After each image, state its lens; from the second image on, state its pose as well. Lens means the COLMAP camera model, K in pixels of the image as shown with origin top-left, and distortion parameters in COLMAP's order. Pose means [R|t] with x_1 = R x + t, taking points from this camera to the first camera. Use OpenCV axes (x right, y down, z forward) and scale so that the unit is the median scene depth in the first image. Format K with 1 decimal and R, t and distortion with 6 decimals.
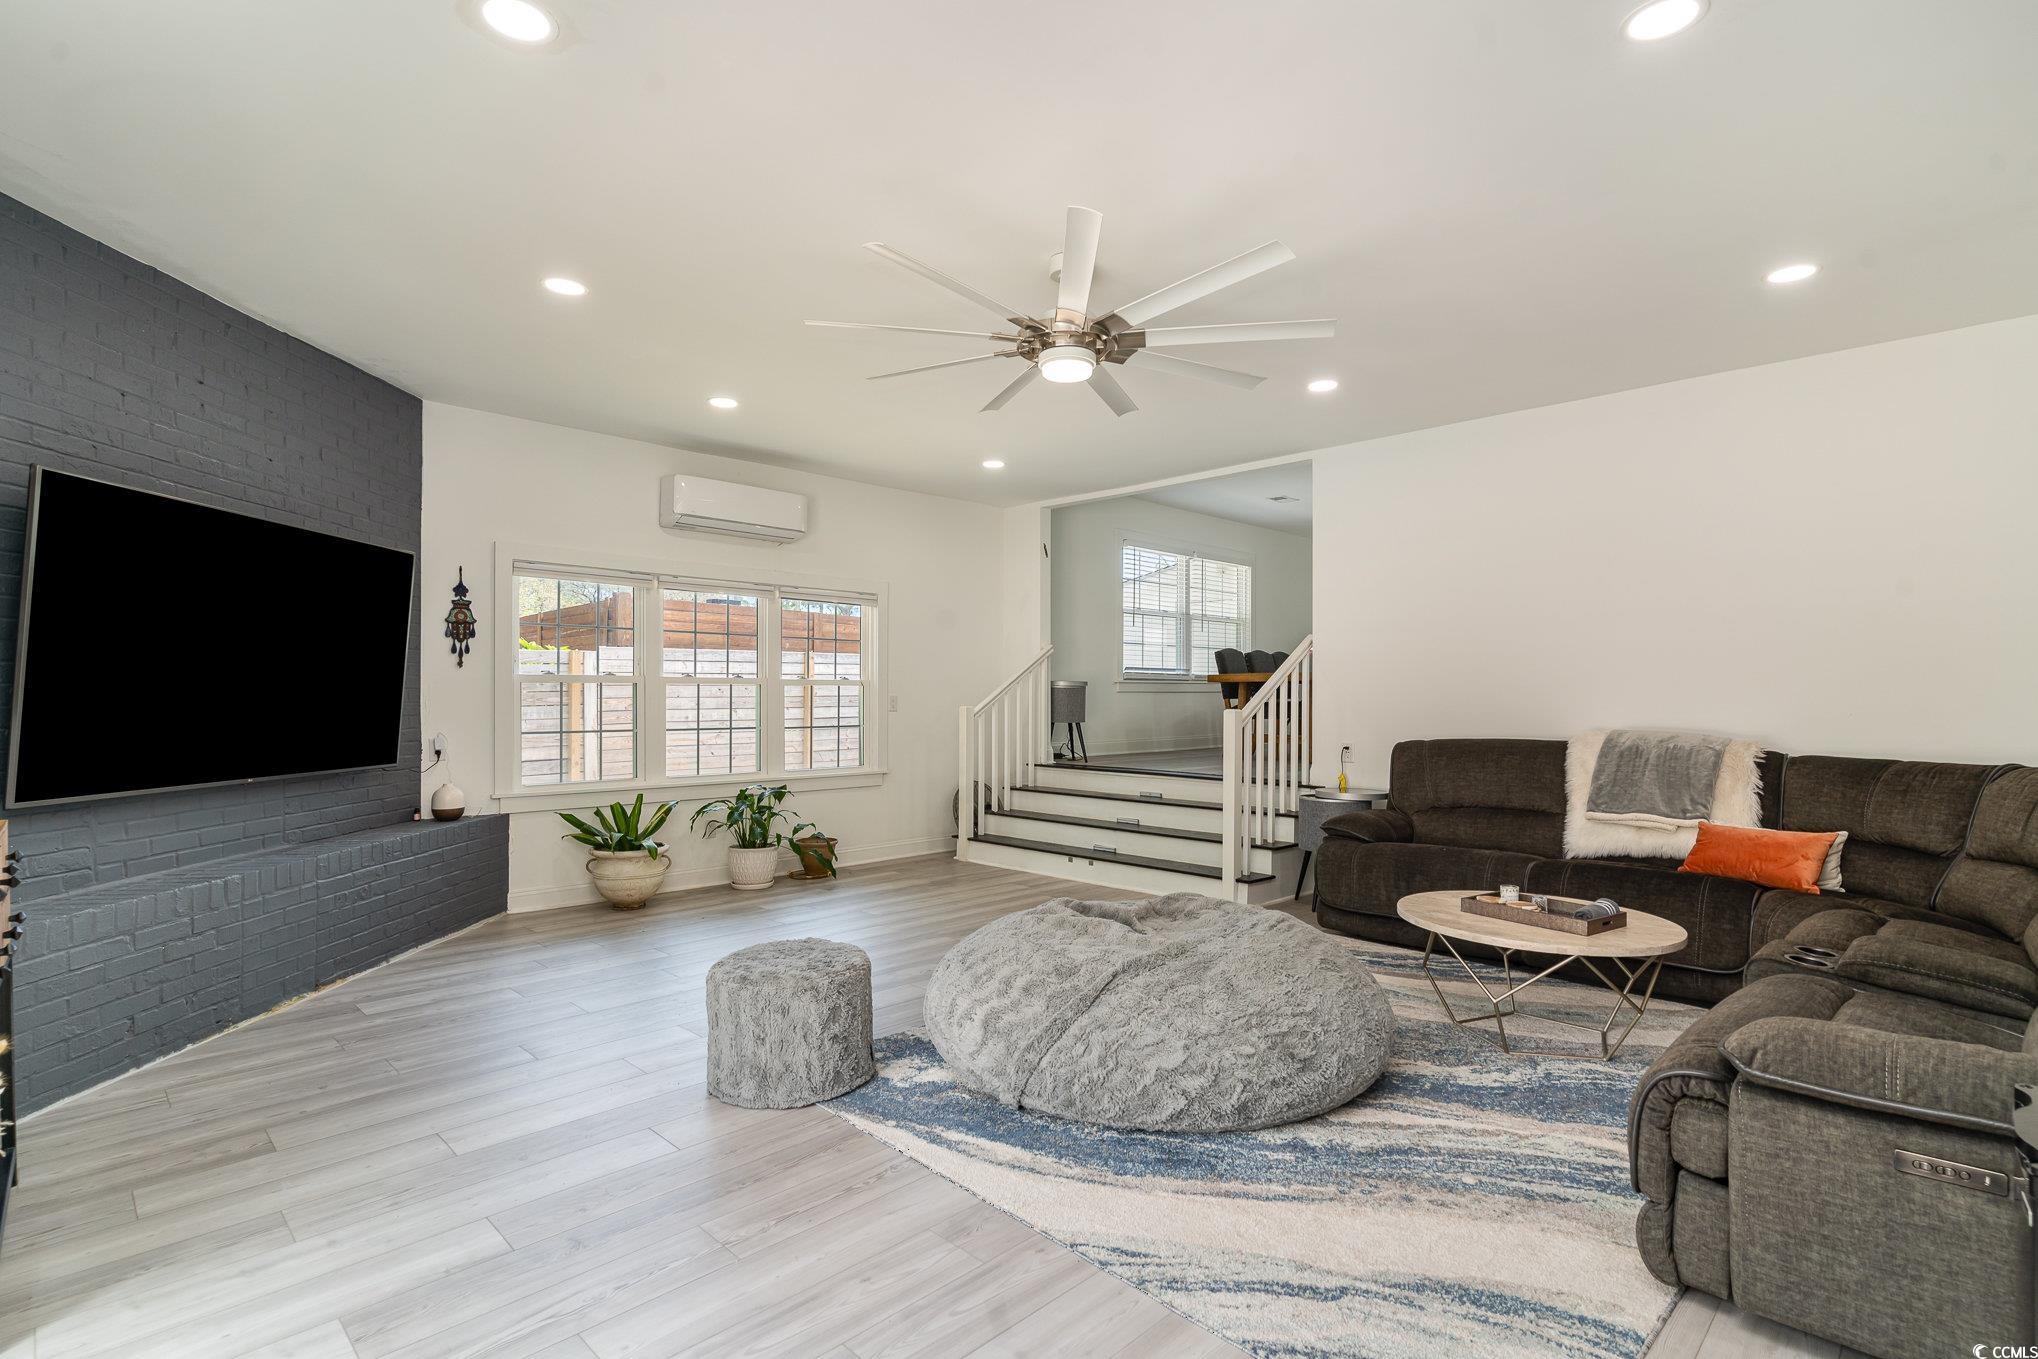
lens RADIAL K [[976.9, 0, 1014.0], [0, 976.9, 685.5], [0, 0, 1]] dist [0.000368, 0.000266]
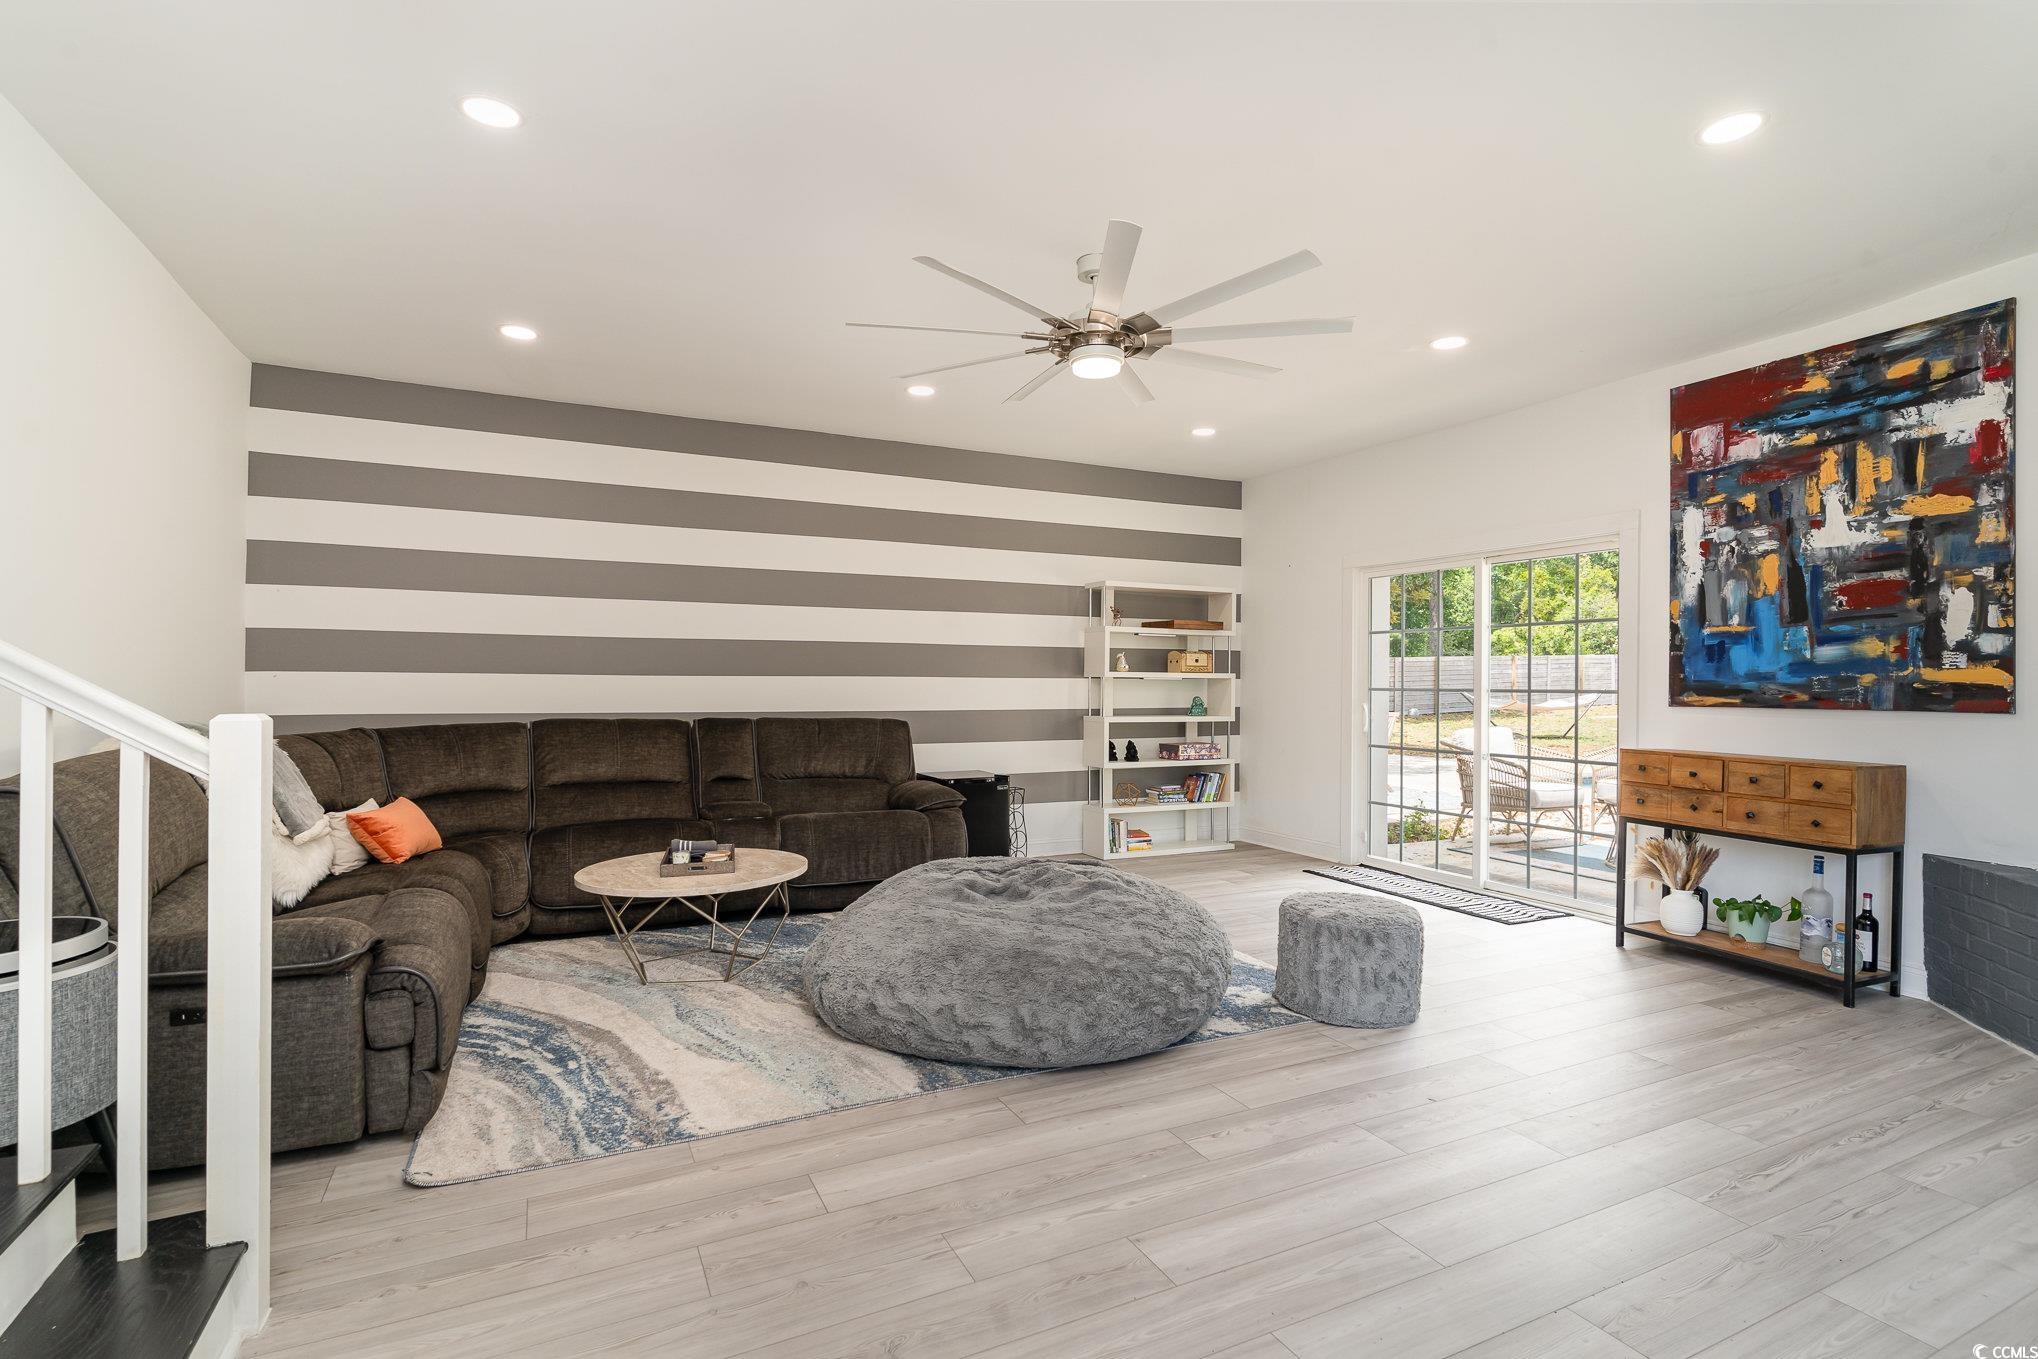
lens RADIAL K [[976.9, 0, 1029.9], [0, 976.9, 682.1], [0, 0, 1]] dist [0.000368, 0.000266]
pose [[-0.947874, -0.009430, 0.318506, -0.268011], [-0.010122, 0.999949, -0.000518, 0.019939], [-0.318485, -0.003715, -0.947921, 2.536425]]
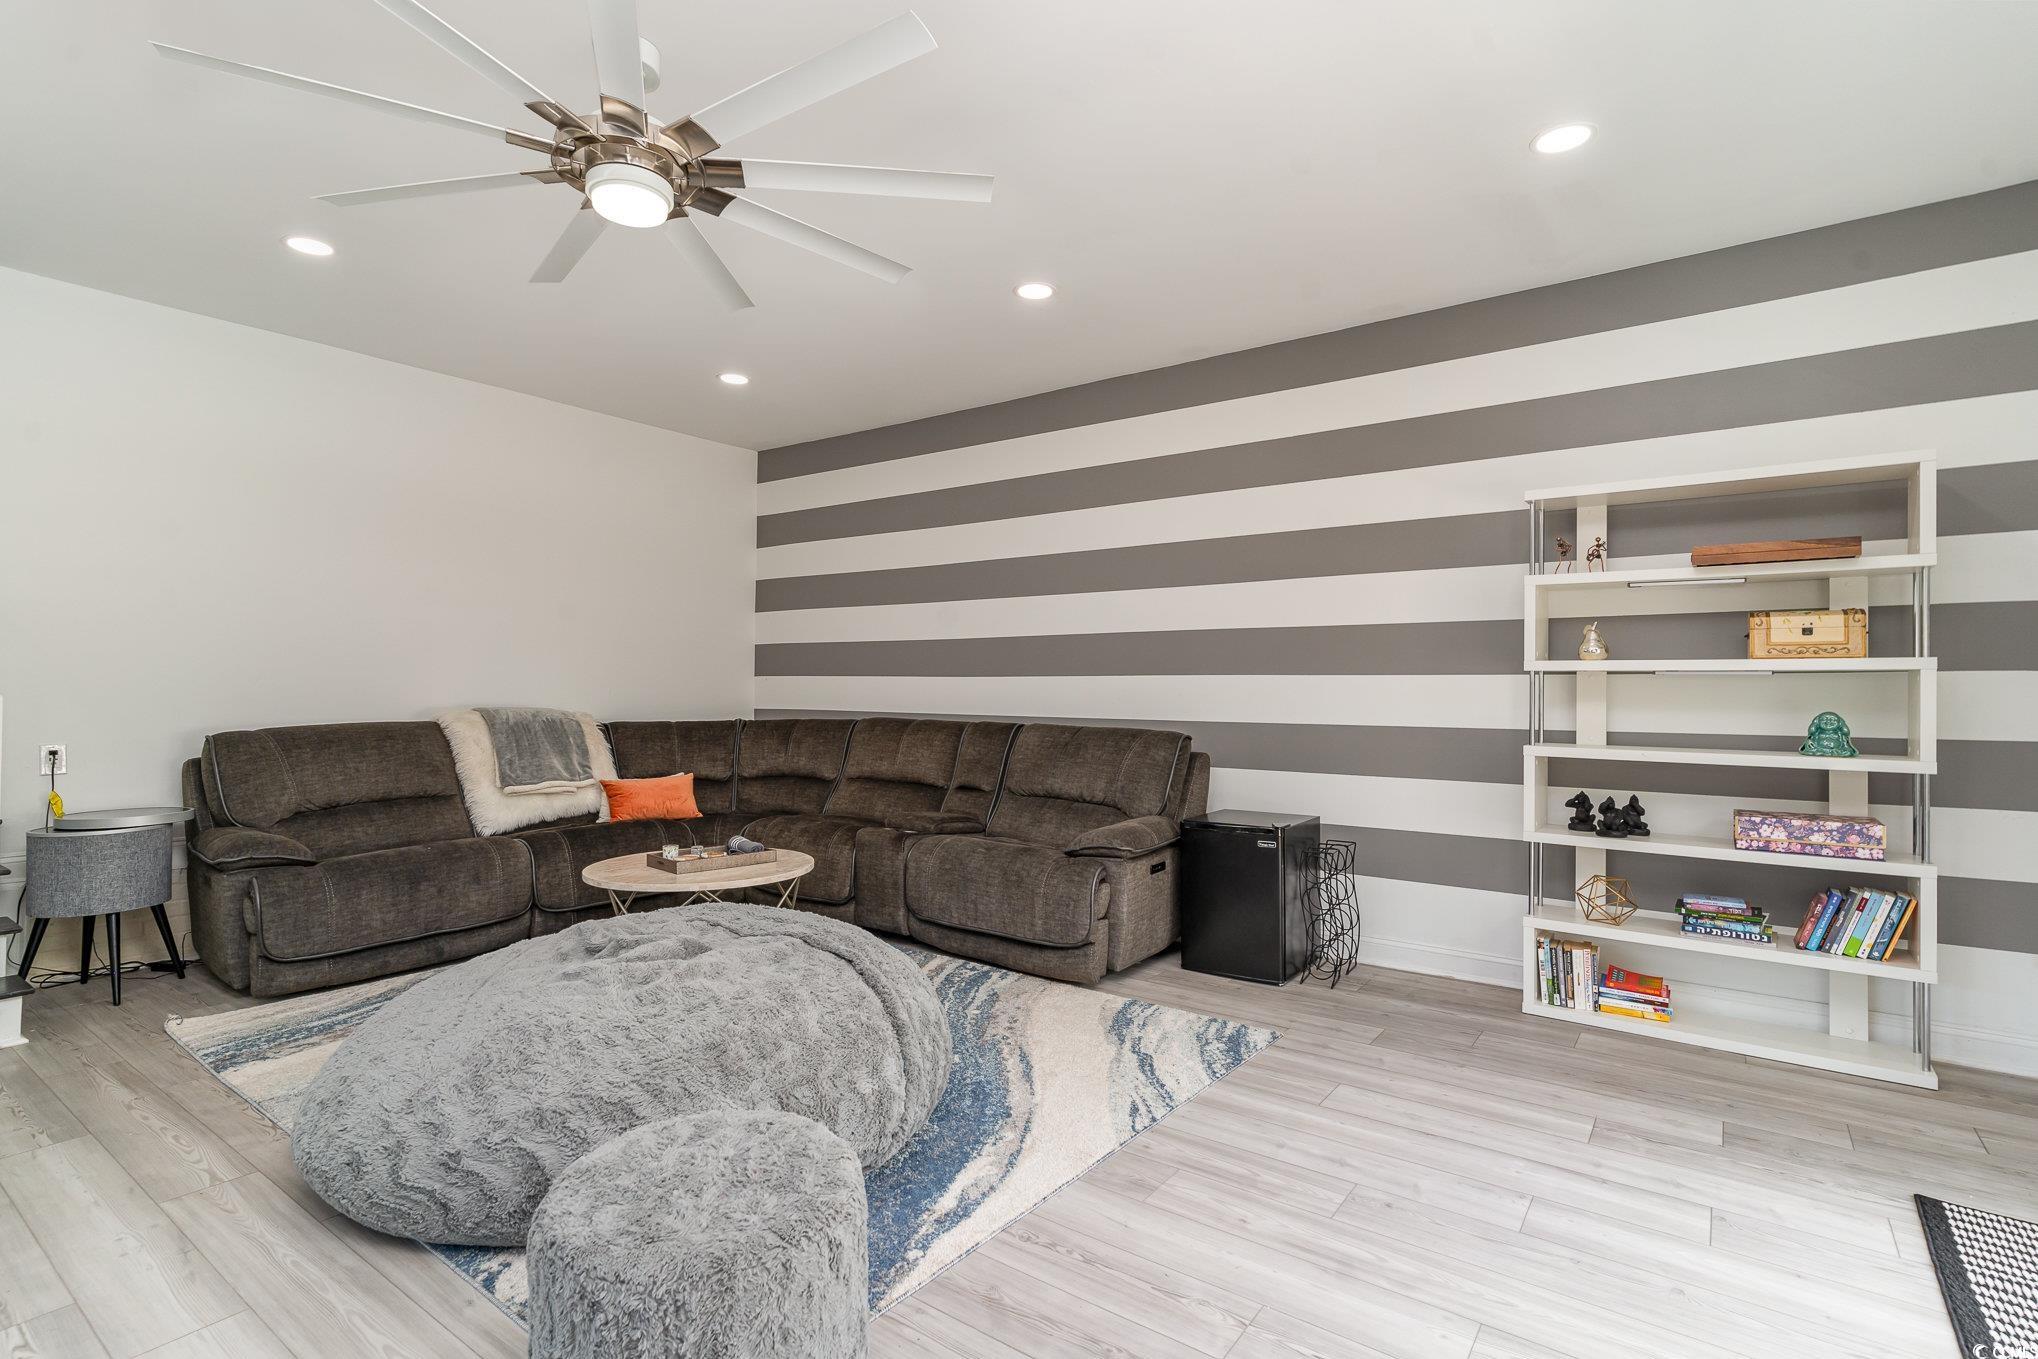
lens RADIAL K [[976.9, 0, 1022.3], [0, 976.9, 687.4], [0, 0, 1]] dist [0.000368, 0.000266]
pose [[-0.151991, -0.004005, 0.988374, -0.852408], [-0.009202, 0.999954, 0.002637, 0.029168], [-0.988339, -0.008694, -0.152021, 1.042629]]
